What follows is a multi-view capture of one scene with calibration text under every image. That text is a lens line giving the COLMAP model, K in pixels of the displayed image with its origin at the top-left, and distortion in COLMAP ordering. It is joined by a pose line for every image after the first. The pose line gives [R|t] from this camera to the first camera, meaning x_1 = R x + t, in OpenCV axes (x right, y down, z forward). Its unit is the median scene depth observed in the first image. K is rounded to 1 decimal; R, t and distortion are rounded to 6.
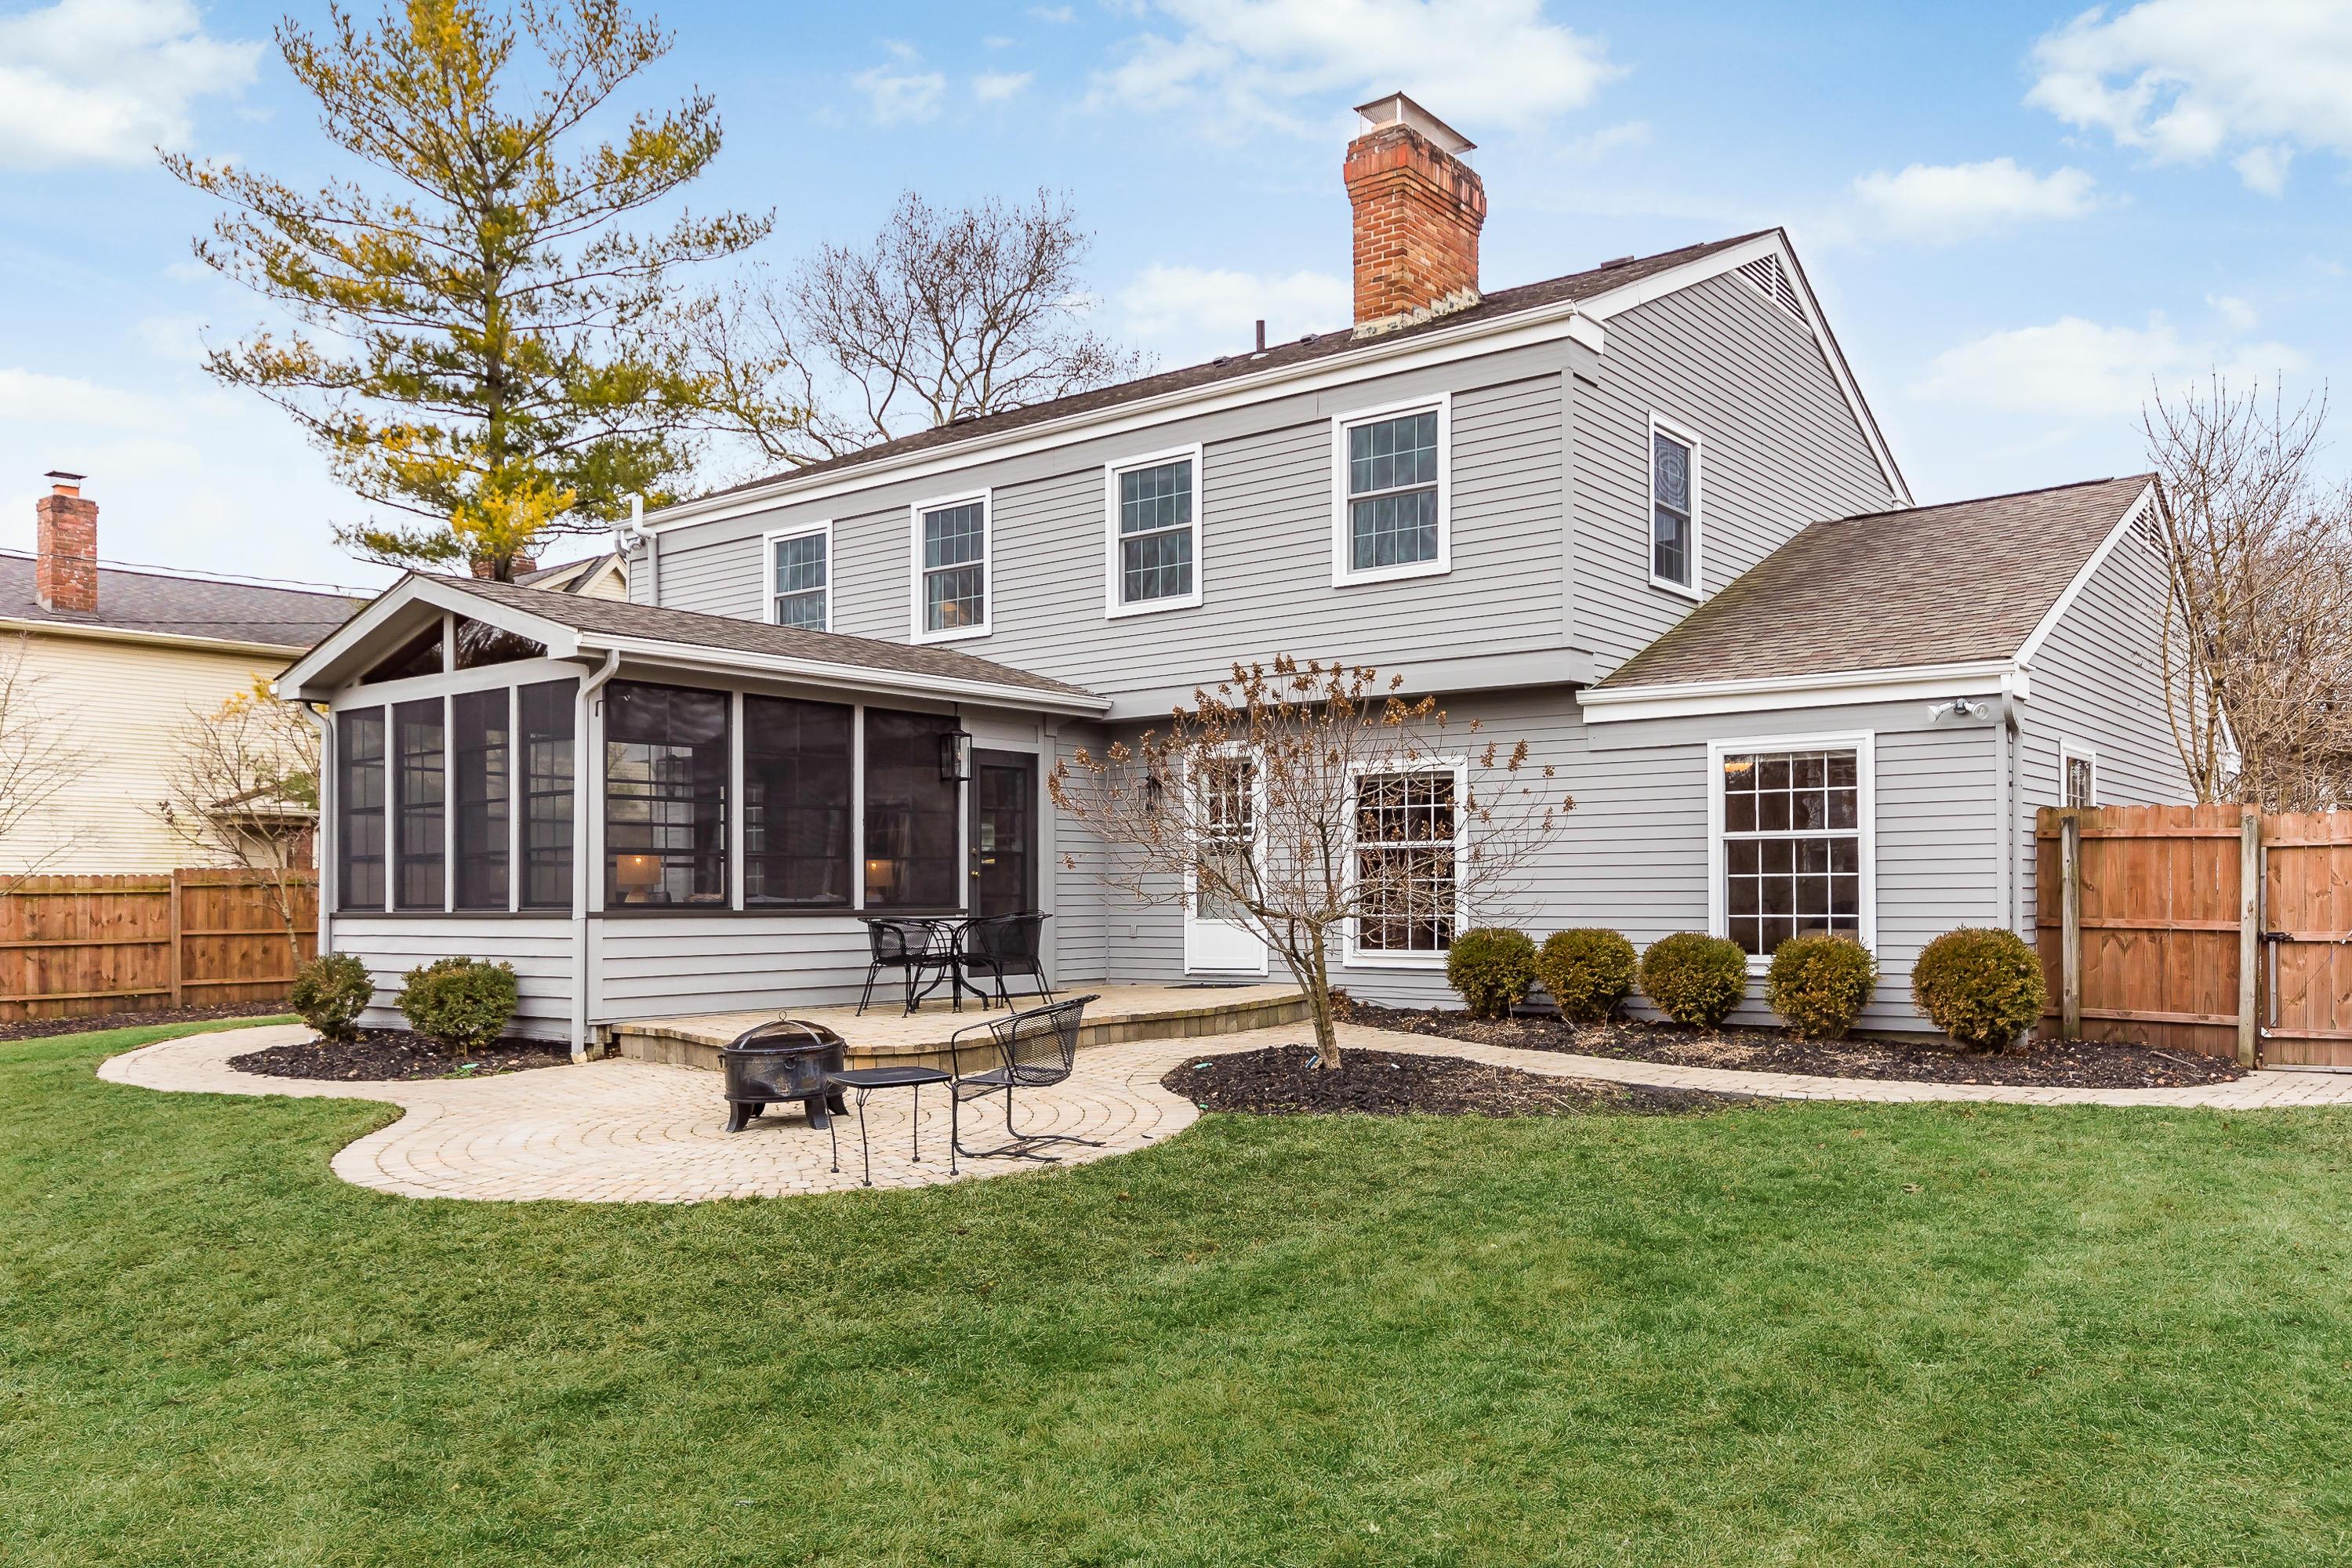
lens RADIAL K [[1774.9, 0, 1189.3], [0, 1774.9, 826.1], [0, 0, 1]] dist [0.001902, -0.006827]
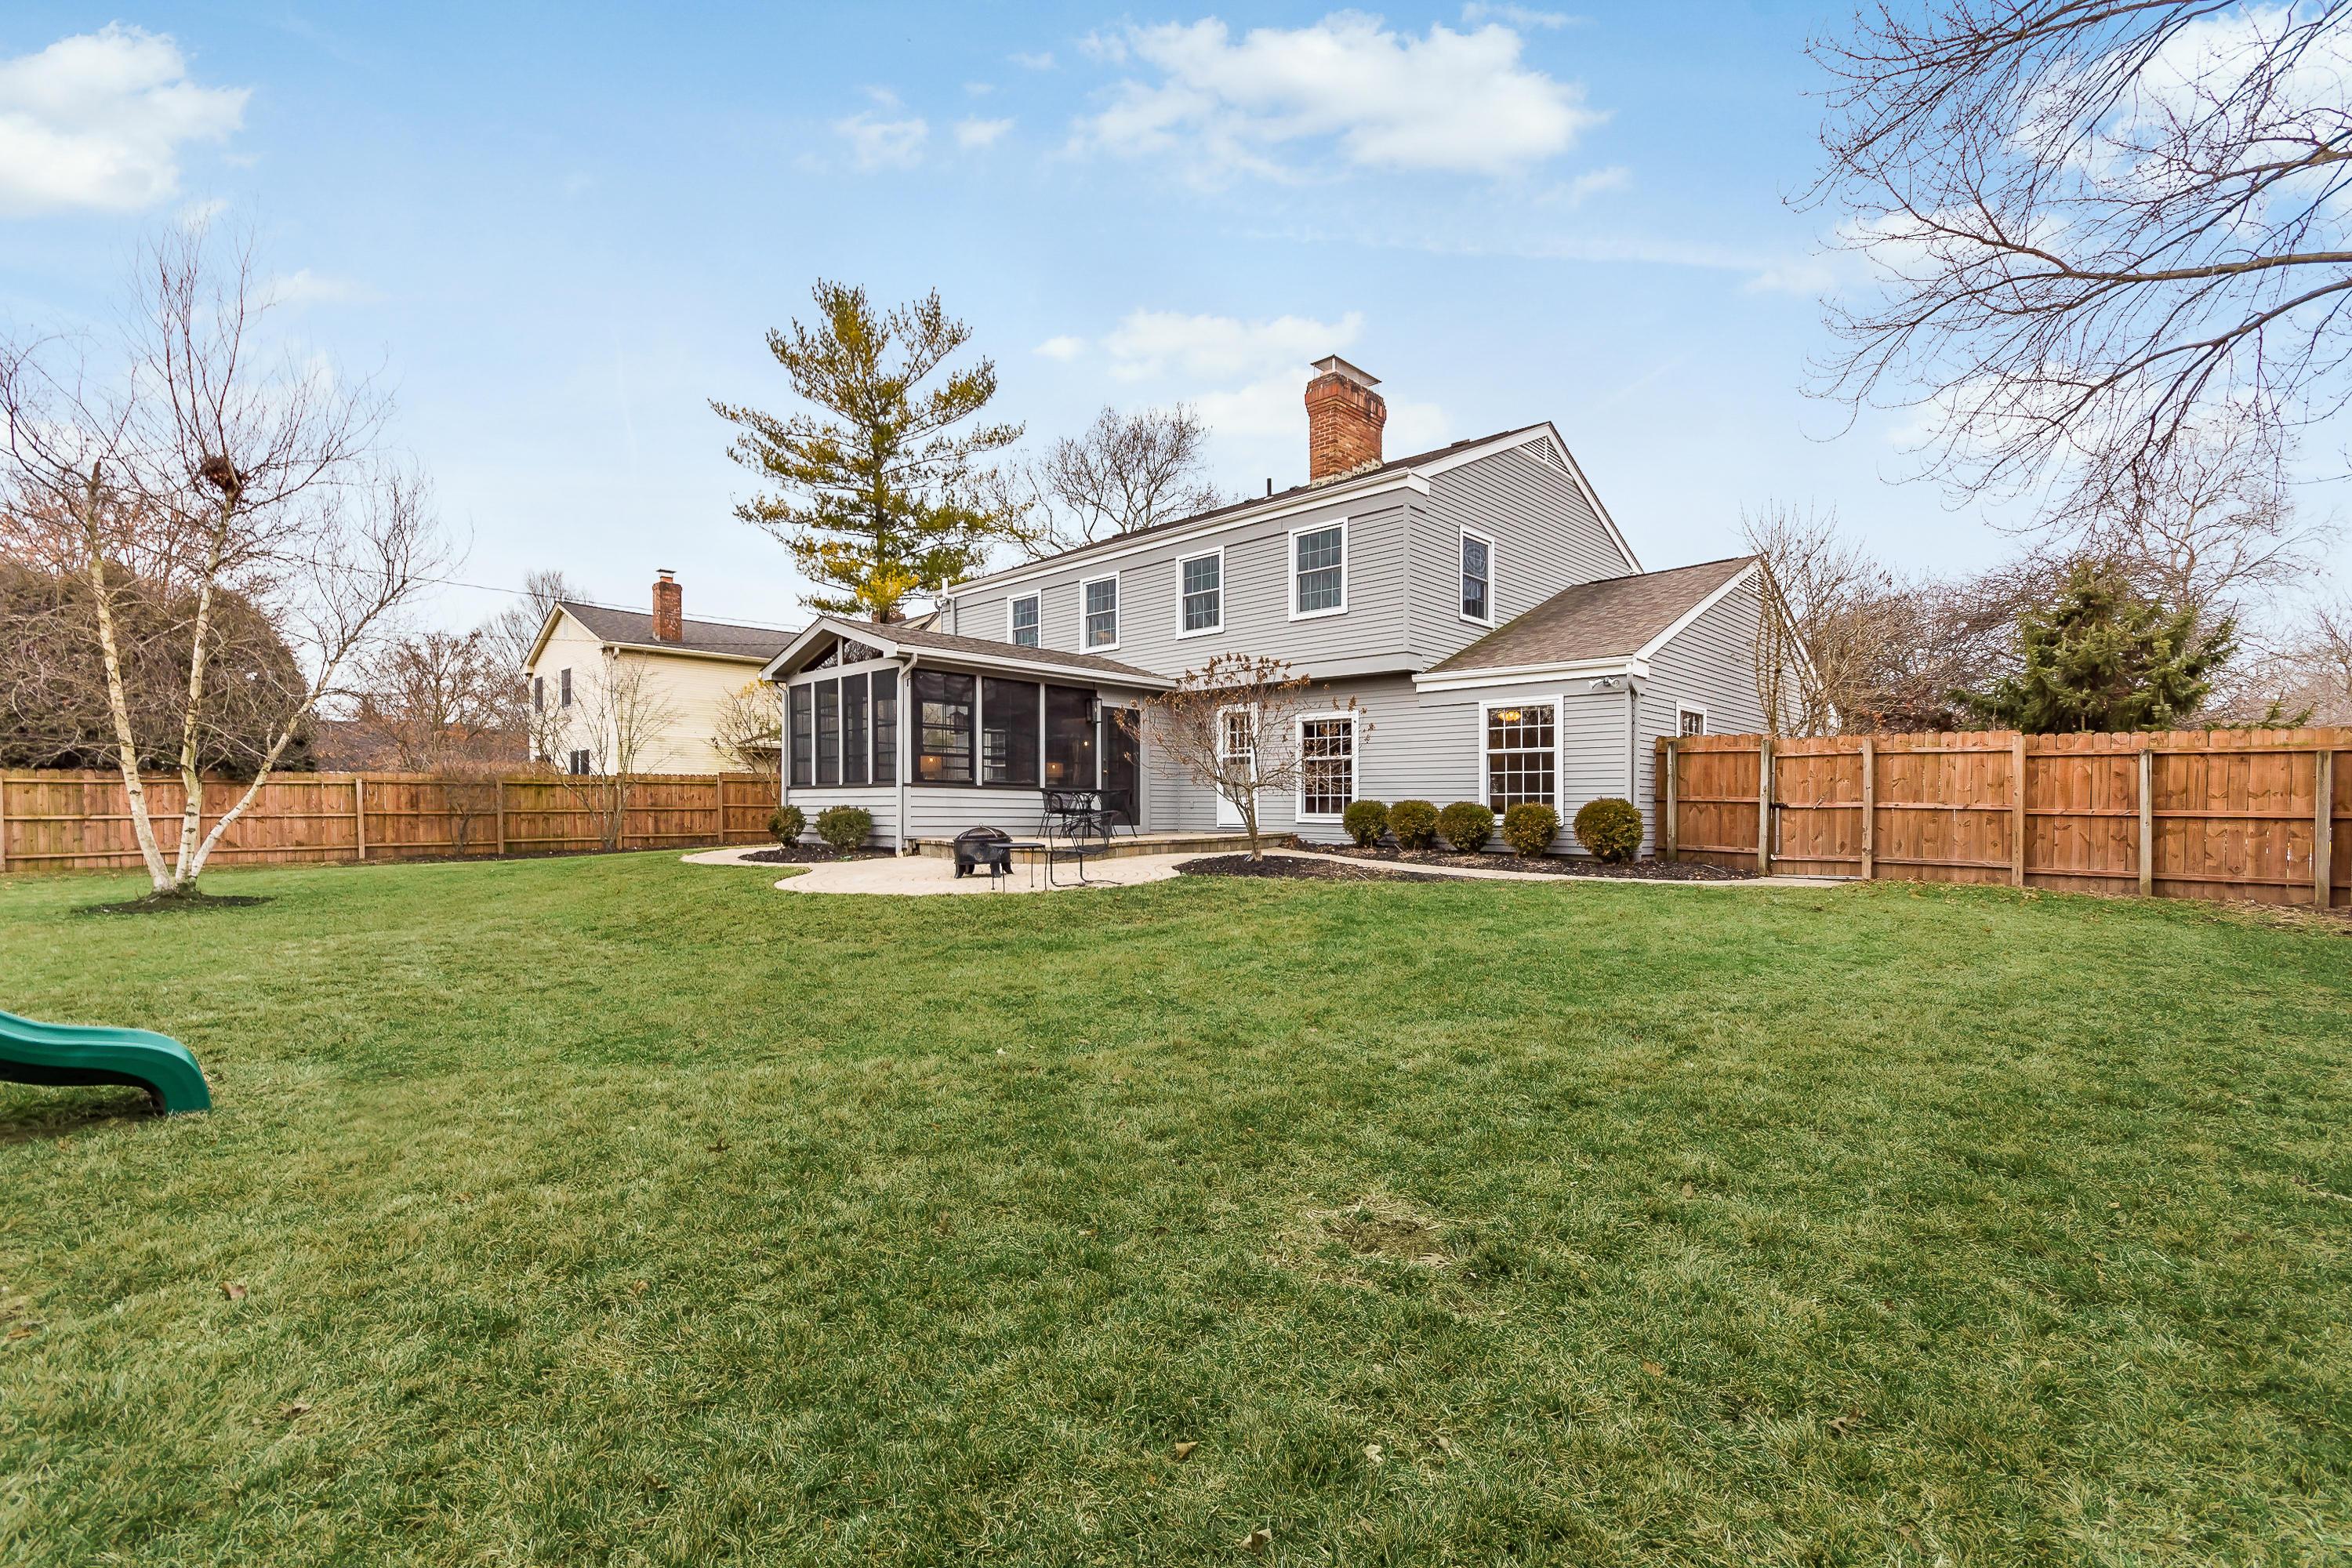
lens RADIAL K [[1013.5, 0, 1165.5], [0, 1013.5, 800.3], [0, 0, 1]] dist [-0.004941, 0.000279]
pose [[0.993843, 0.012412, -0.110098, 0.071539], [-0.008700, 0.999380, 0.034129, 0.021066], [0.110453, -0.032961, 0.993335, -0.099126]]
